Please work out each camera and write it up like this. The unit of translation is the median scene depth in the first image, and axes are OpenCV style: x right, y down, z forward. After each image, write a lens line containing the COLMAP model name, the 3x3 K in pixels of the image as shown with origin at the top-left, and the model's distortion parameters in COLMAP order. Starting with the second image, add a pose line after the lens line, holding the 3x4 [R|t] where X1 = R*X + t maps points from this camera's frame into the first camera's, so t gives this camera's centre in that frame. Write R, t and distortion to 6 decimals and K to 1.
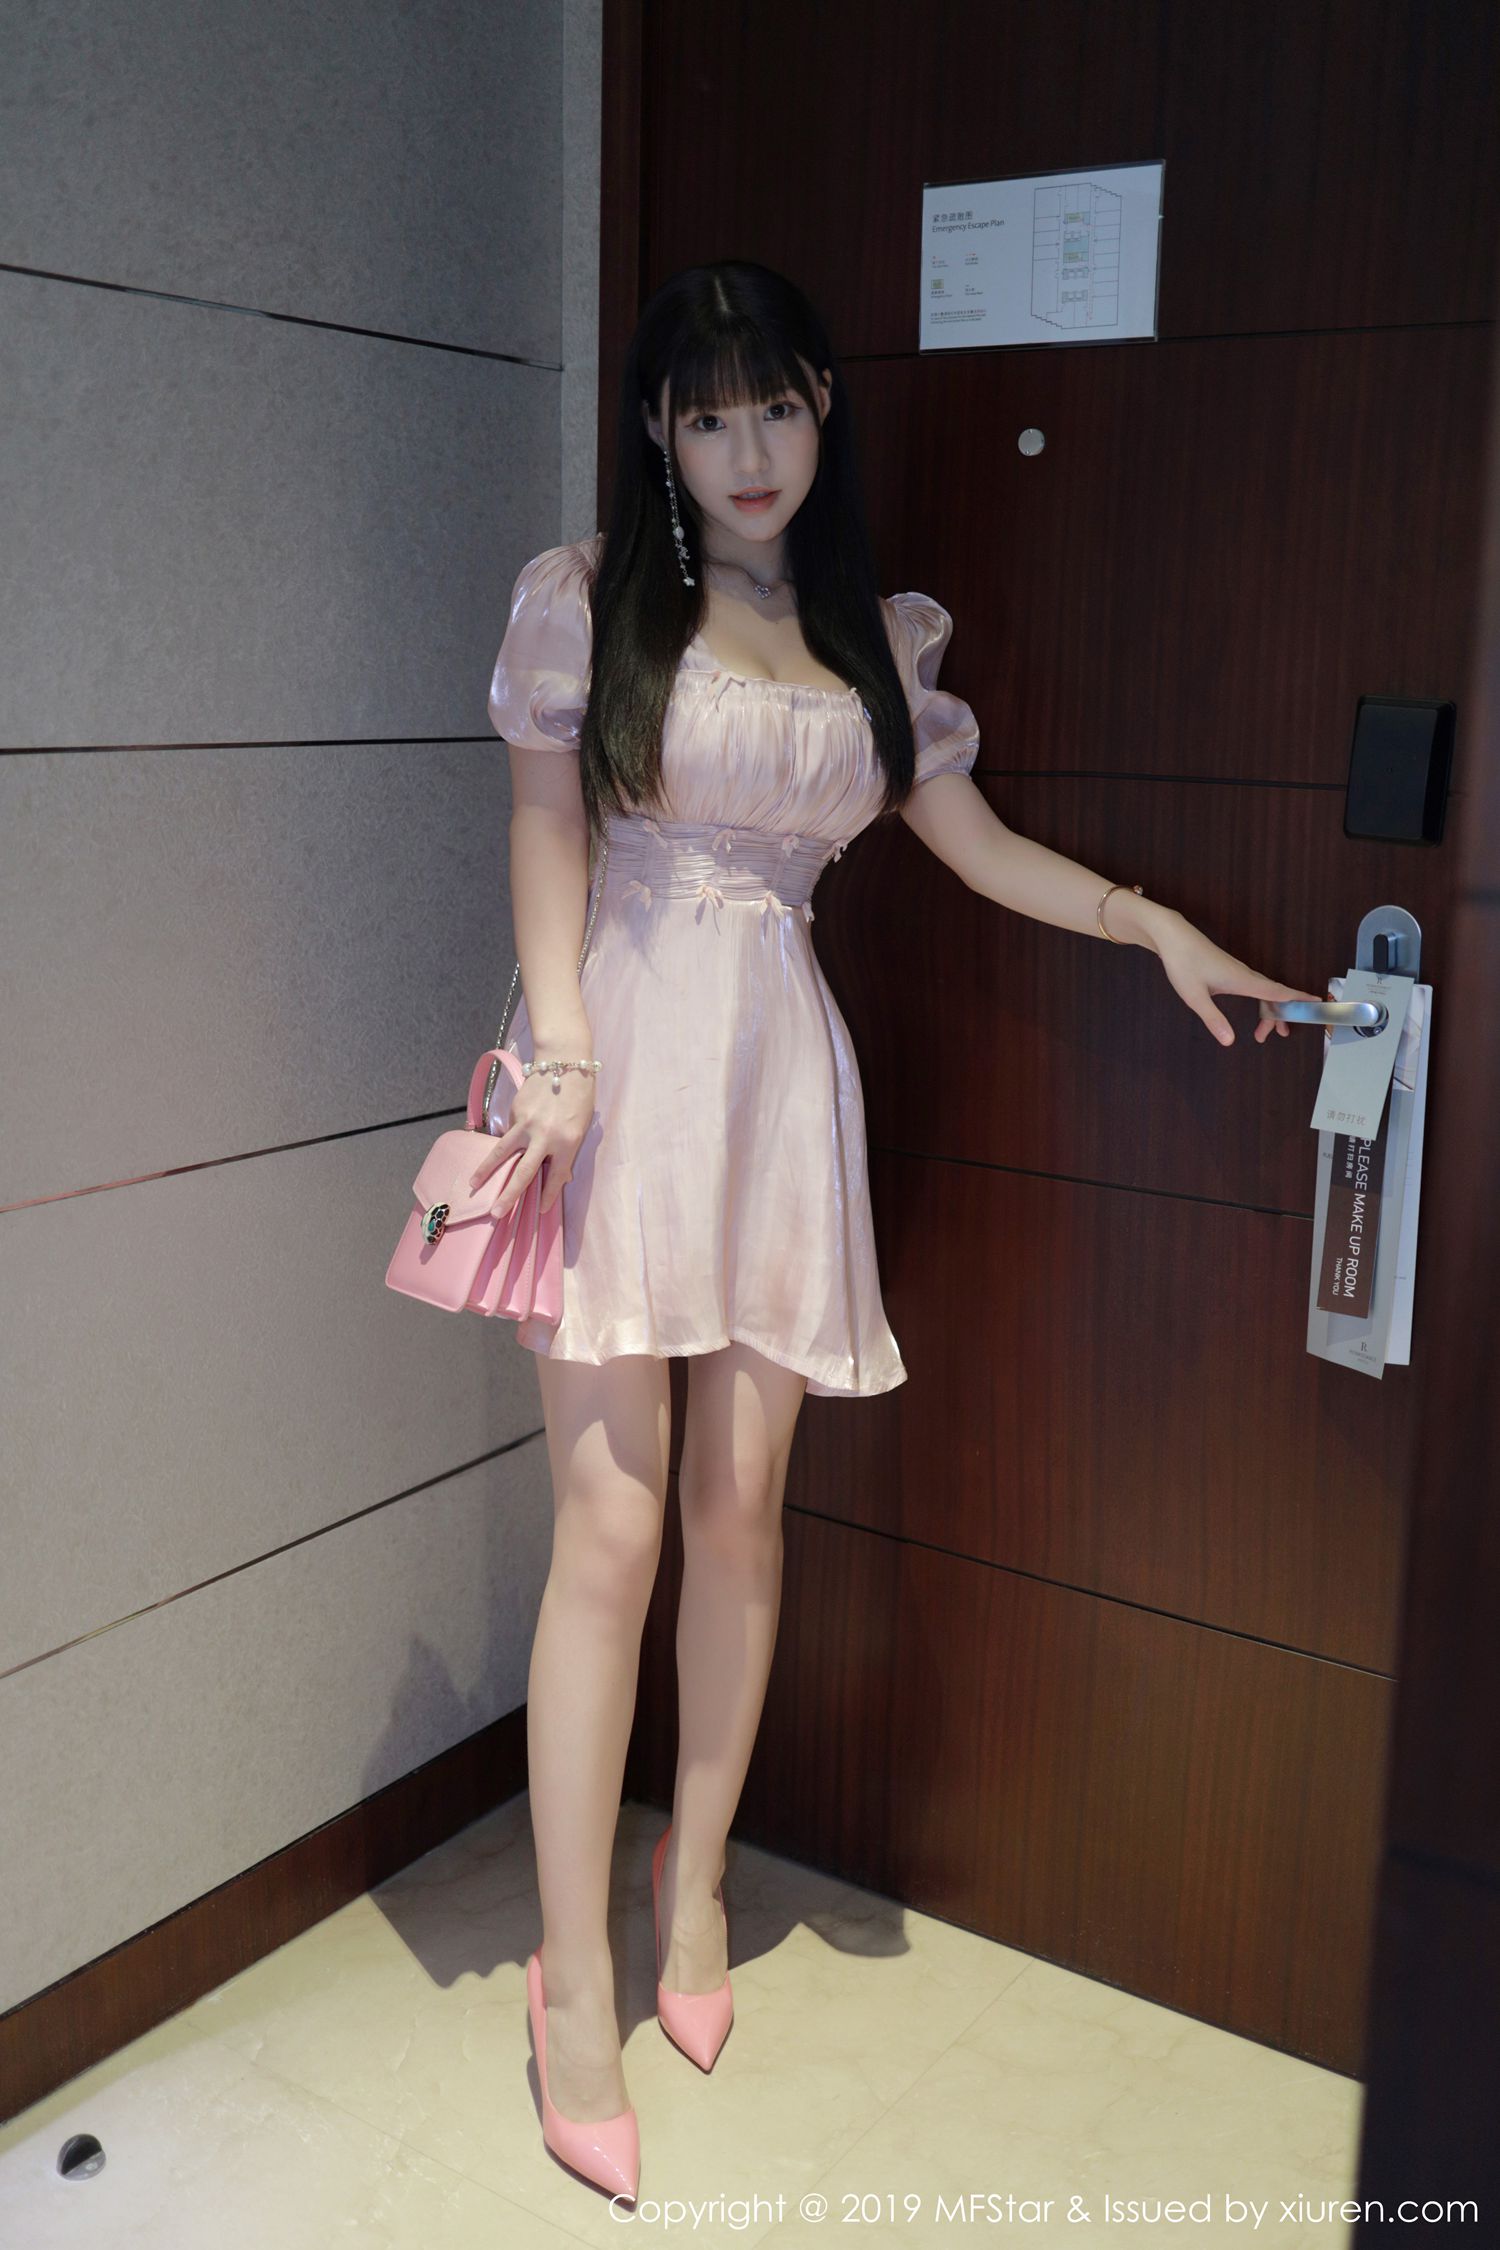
lens RADIAL K [[2420.4, 0, 750.0], [0, 2420.4, 1125.0], [0, 0, 1]] dist [0.038412, 0.037732]
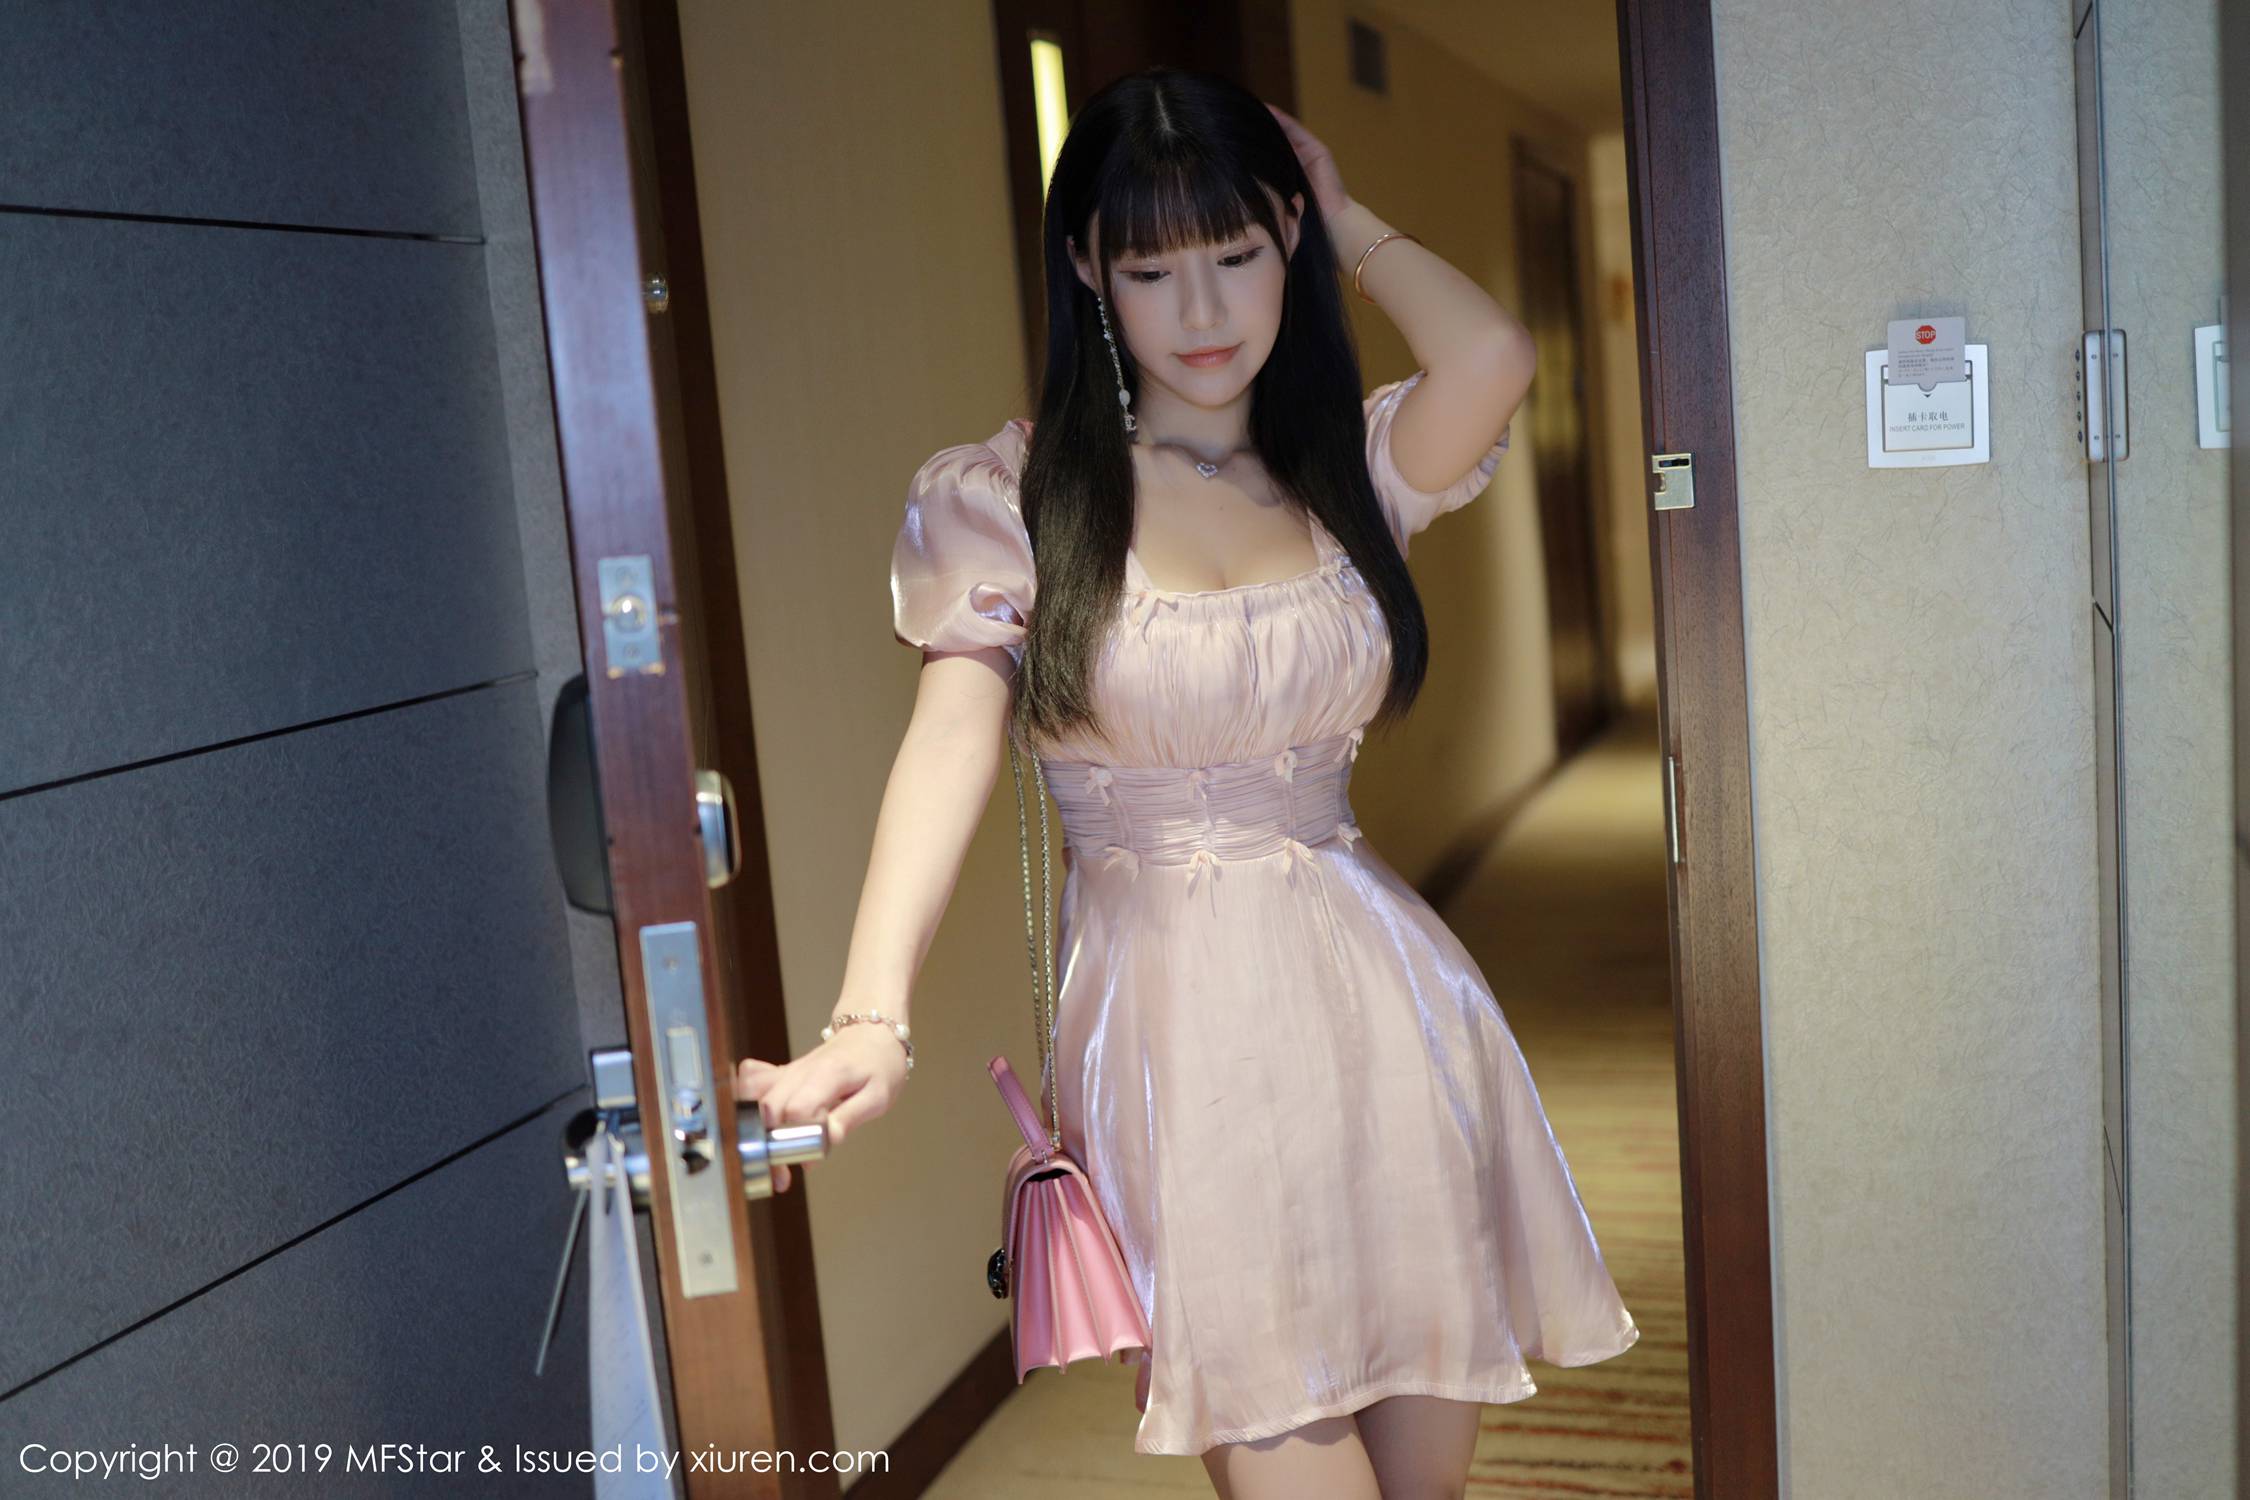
lens RADIAL K [[2420.4, 0, 1125.0], [0, 2420.4, 750.0], [0, 0, 1]] dist [0.038412, 0.037732]
pose [[0.925238, -0.184703, 0.331391, -0.189446], [0.208464, 0.977318, -0.037312, -0.068059], [-0.316983, 0.103605, 0.942755, 0.173168]]
